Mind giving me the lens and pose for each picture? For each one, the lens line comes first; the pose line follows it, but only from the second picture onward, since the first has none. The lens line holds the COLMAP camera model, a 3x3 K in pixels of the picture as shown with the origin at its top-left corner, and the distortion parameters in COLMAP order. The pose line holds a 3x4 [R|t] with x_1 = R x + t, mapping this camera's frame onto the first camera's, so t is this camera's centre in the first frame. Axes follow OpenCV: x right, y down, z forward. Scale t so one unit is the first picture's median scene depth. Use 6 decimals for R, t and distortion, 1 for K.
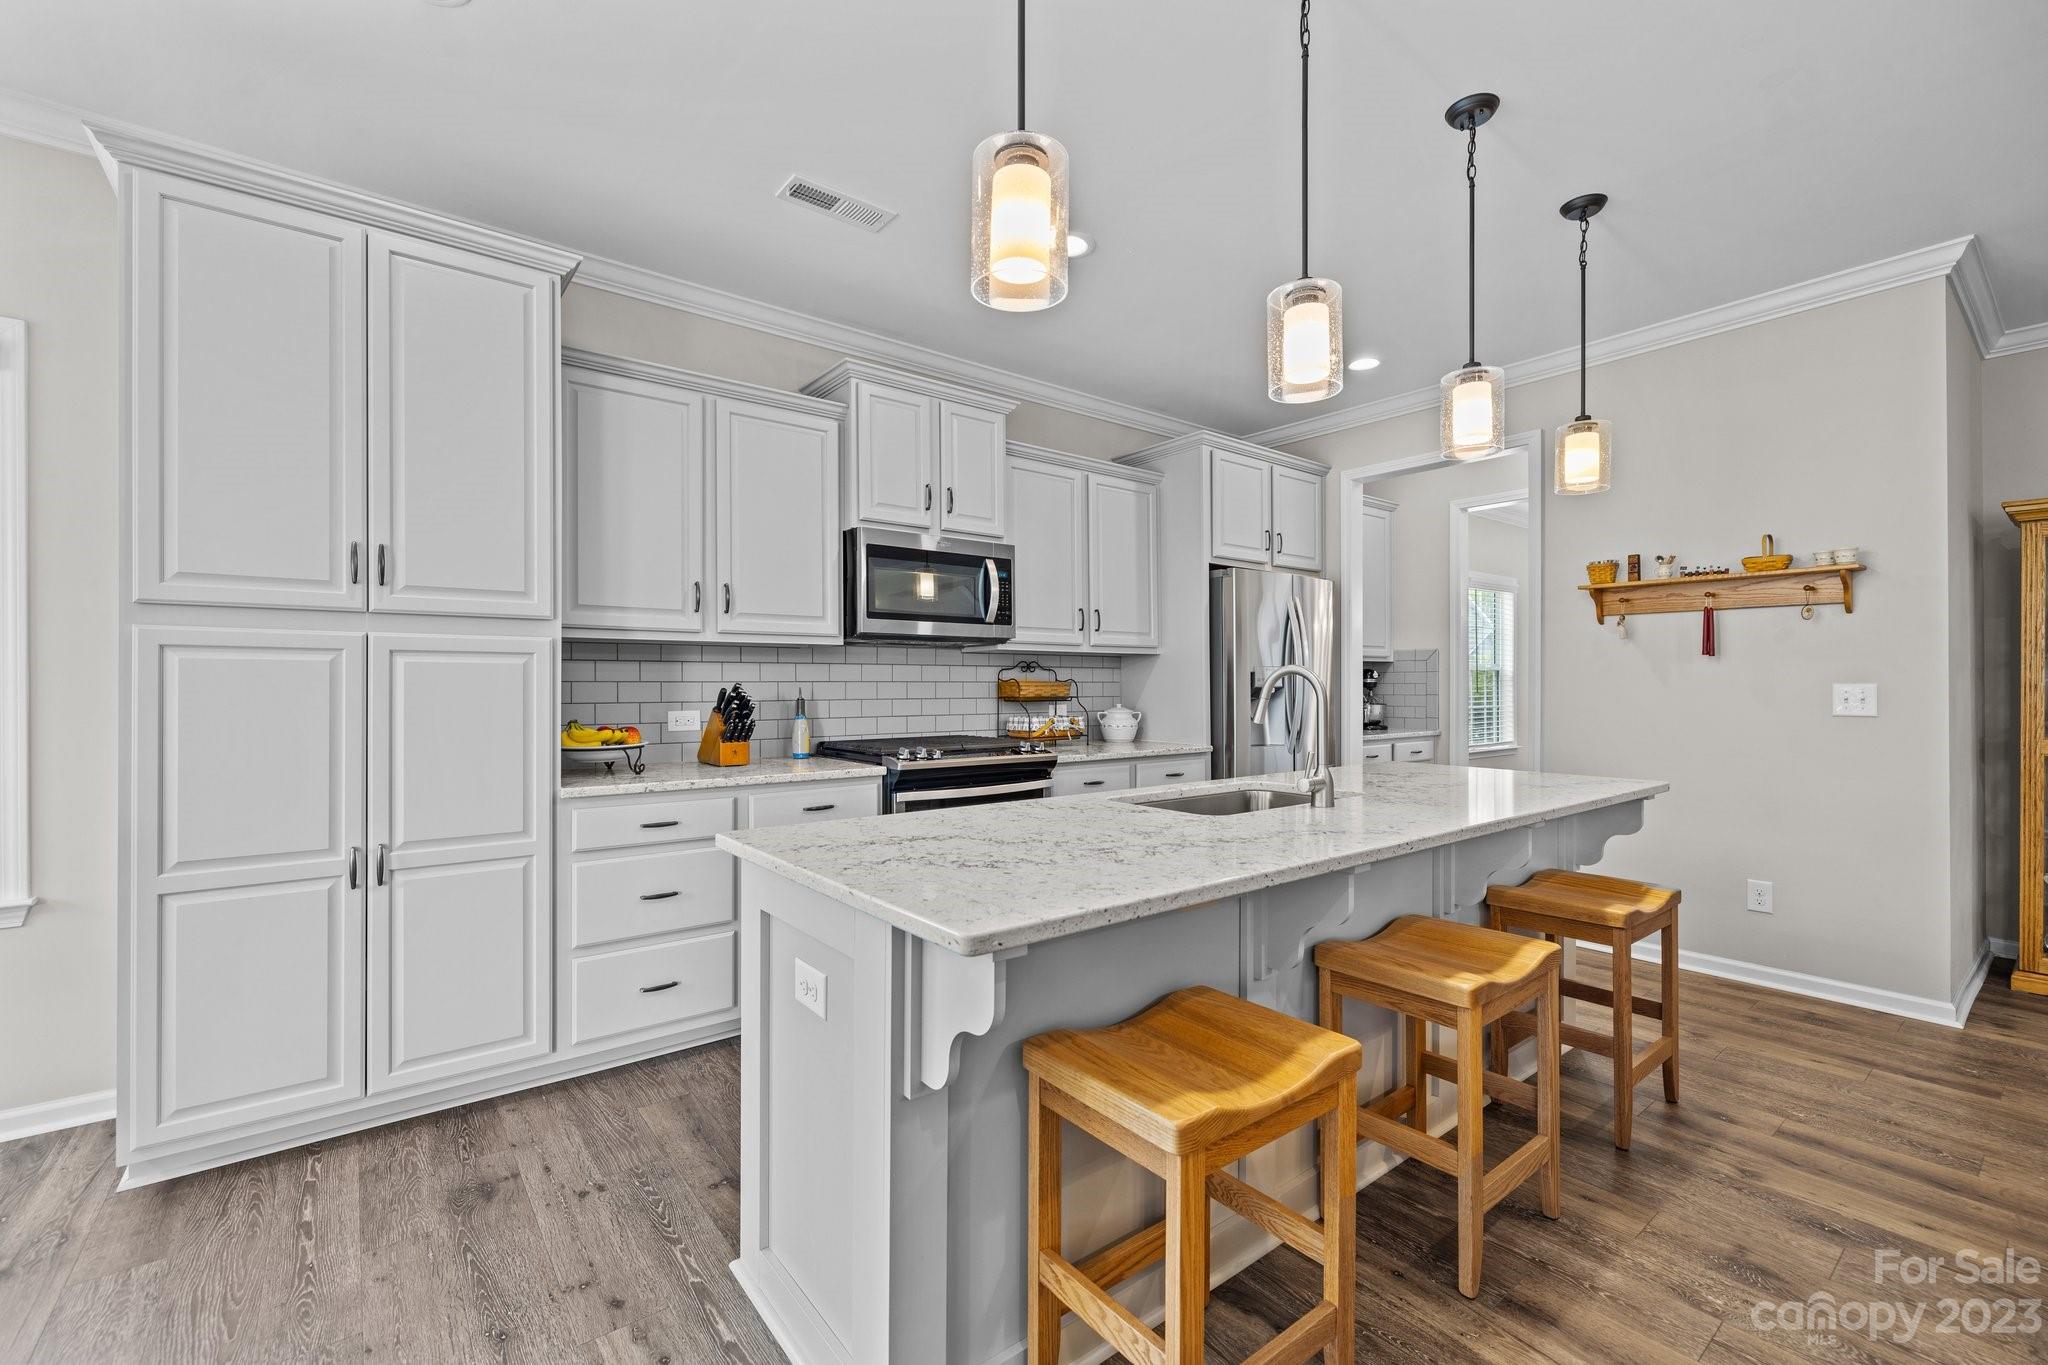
lens RADIAL K [[864.1, 0, 1020.2], [0, 864.1, 684.7], [0, 0, 1]] dist [0.000813, -0.000108]
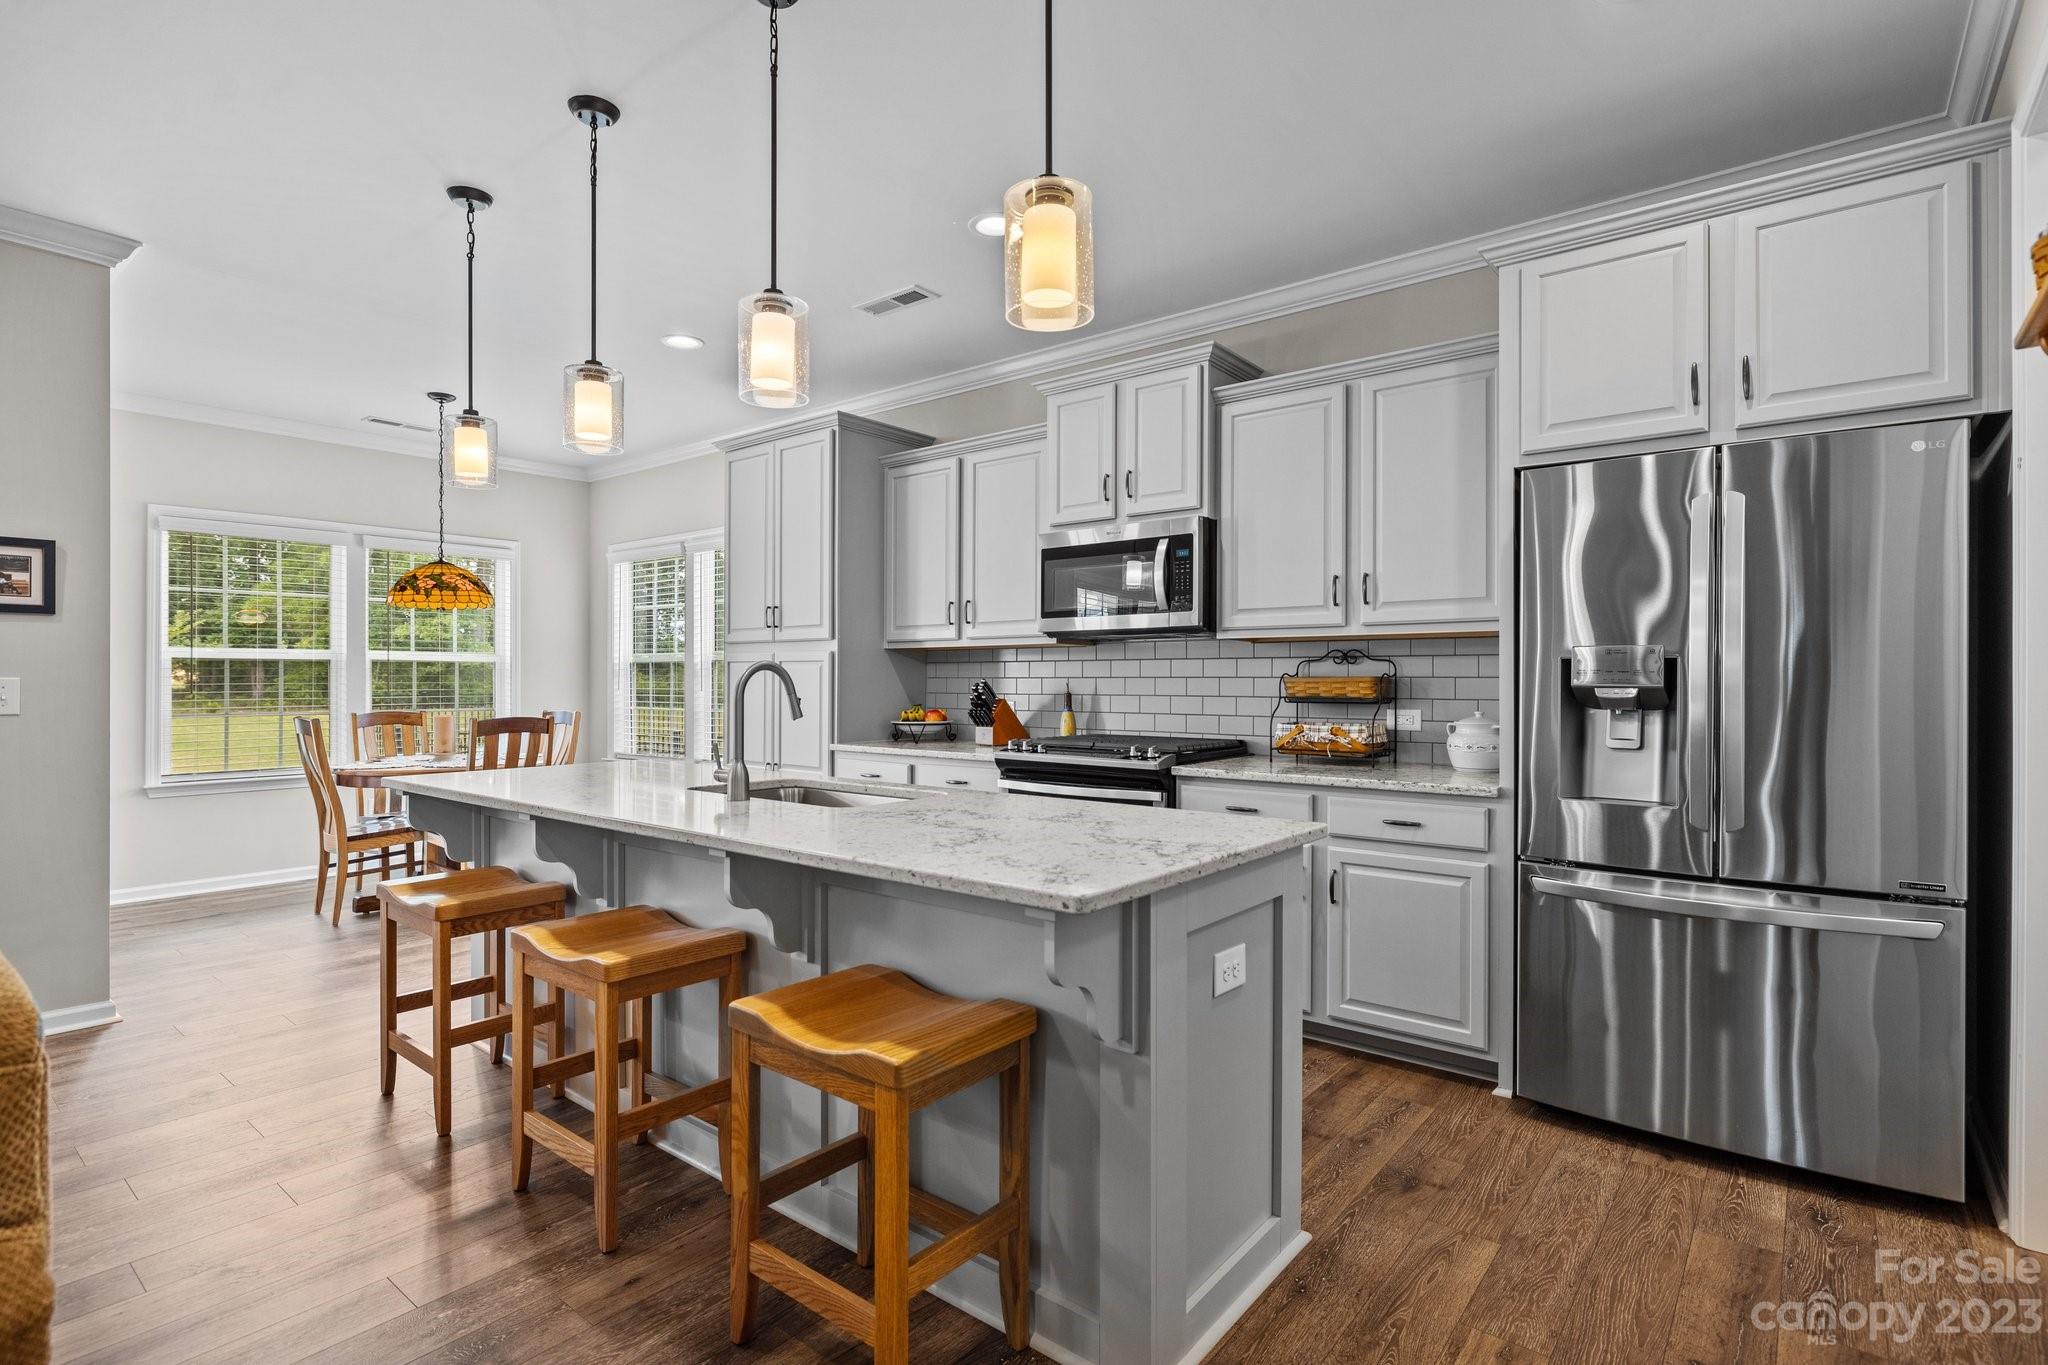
lens RADIAL K [[994.5, 0, 1016.0], [0, 994.5, 679.8], [0, 0, 1]] dist [-0.003998, -0.000482]
pose [[0.224047, -0.000030, -0.974578, 0.986259], [-0.001426, 0.999999, -0.000359, -0.000284], [0.974577, 0.001470, 0.224047, 0.667732]]
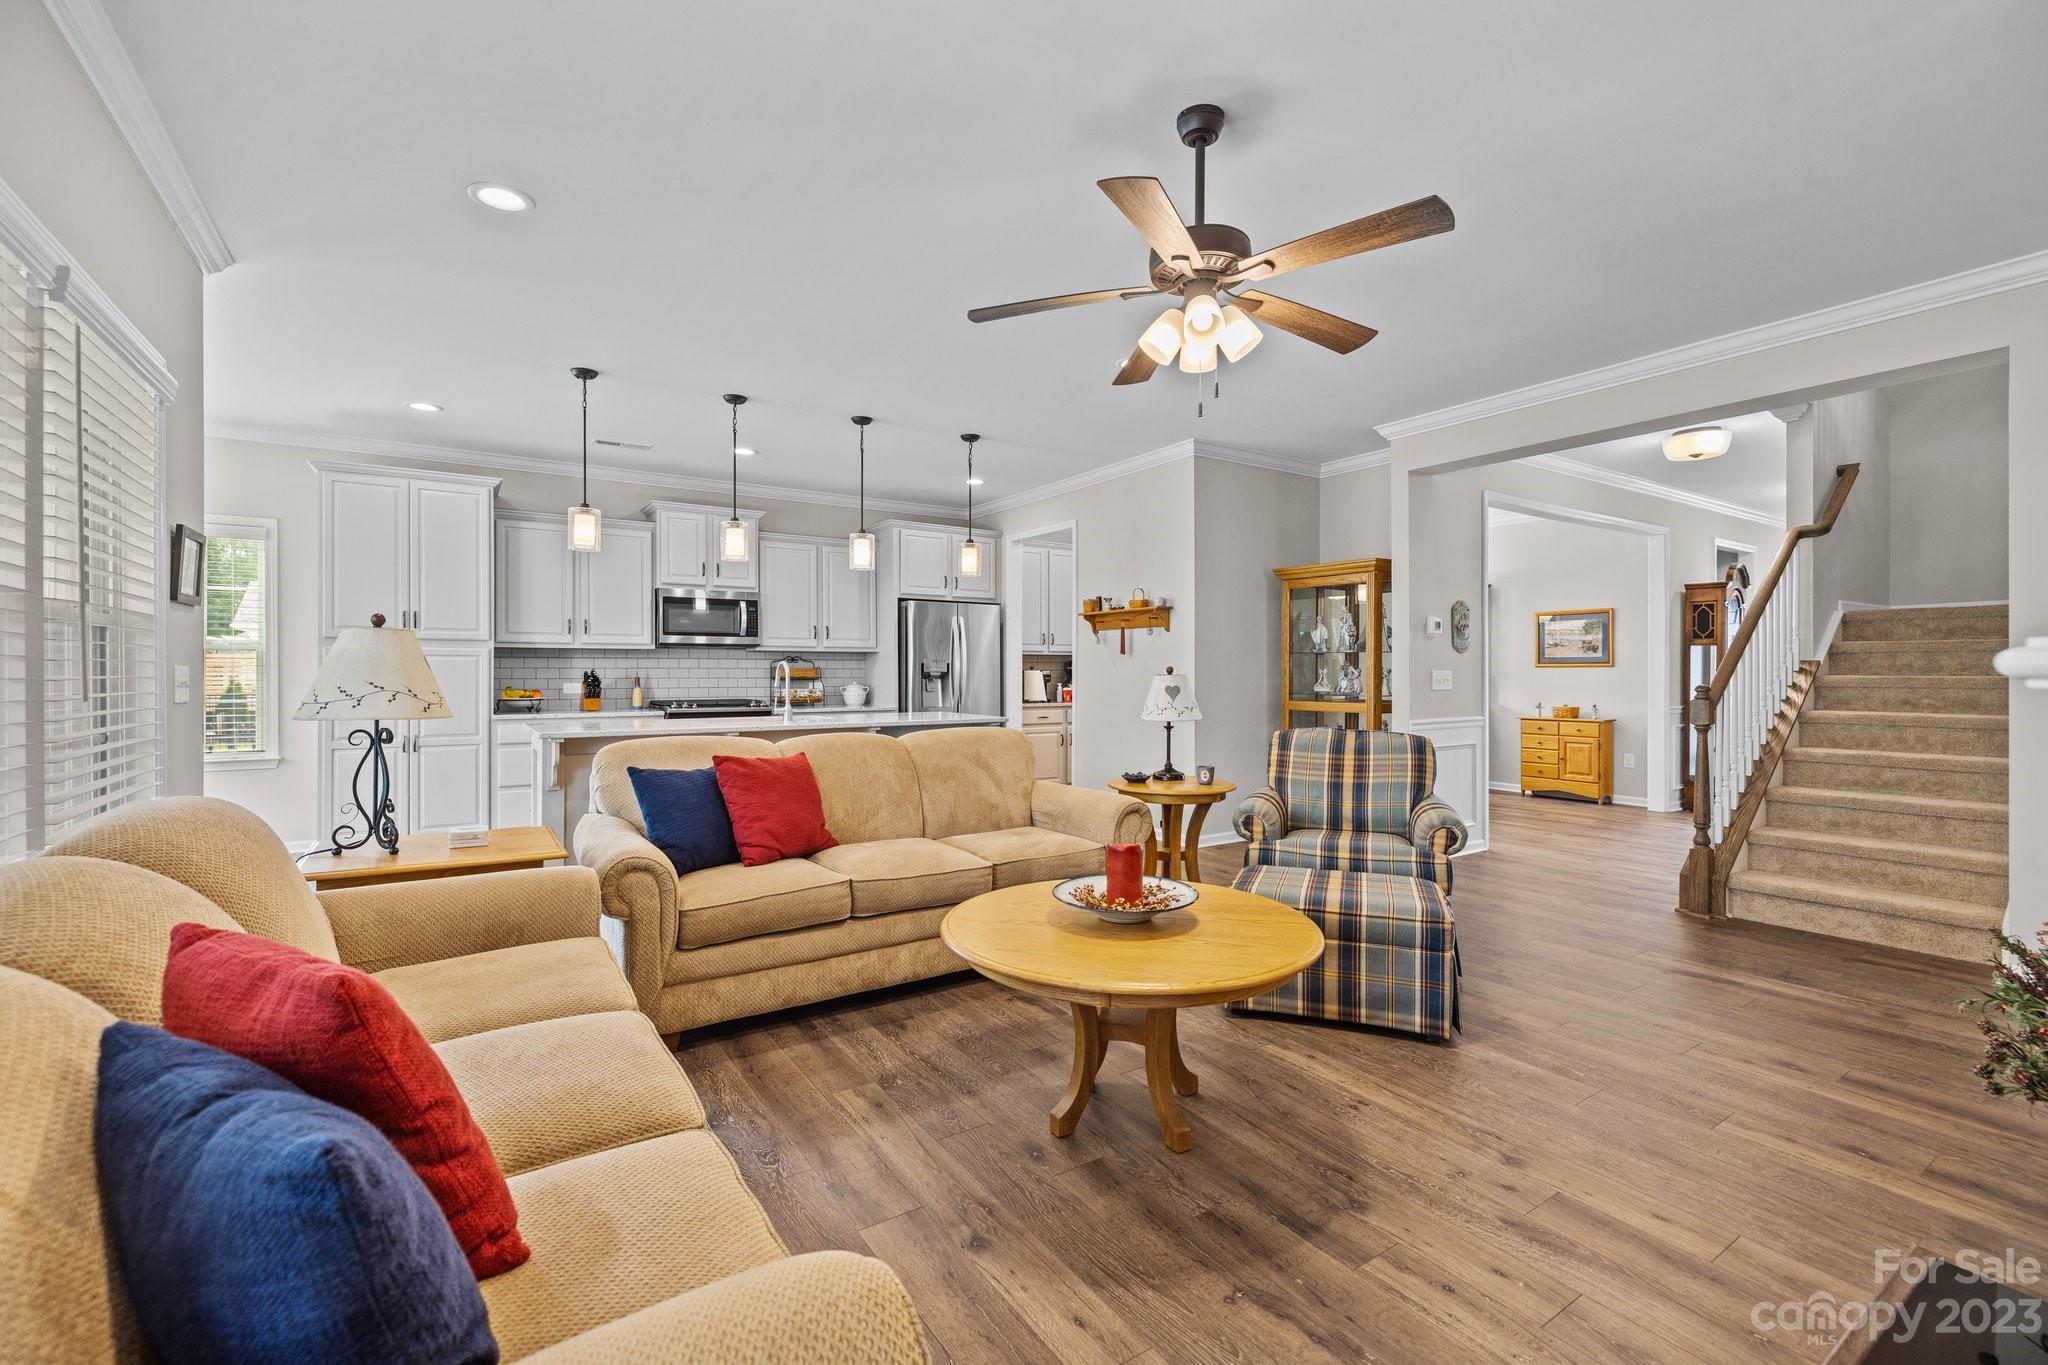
lens RADIAL K [[872.8, 0, 1019.3], [0, 872.8, 672.9], [0, 0, 1]] dist [-0.000135, -0.000194]
pose [[0.996575, 0.001510, -0.082682, 0.748344], [-0.001398, 0.999998, 0.001418, 0.002888], [0.082684, -0.001297, 0.996575, -0.843092]]
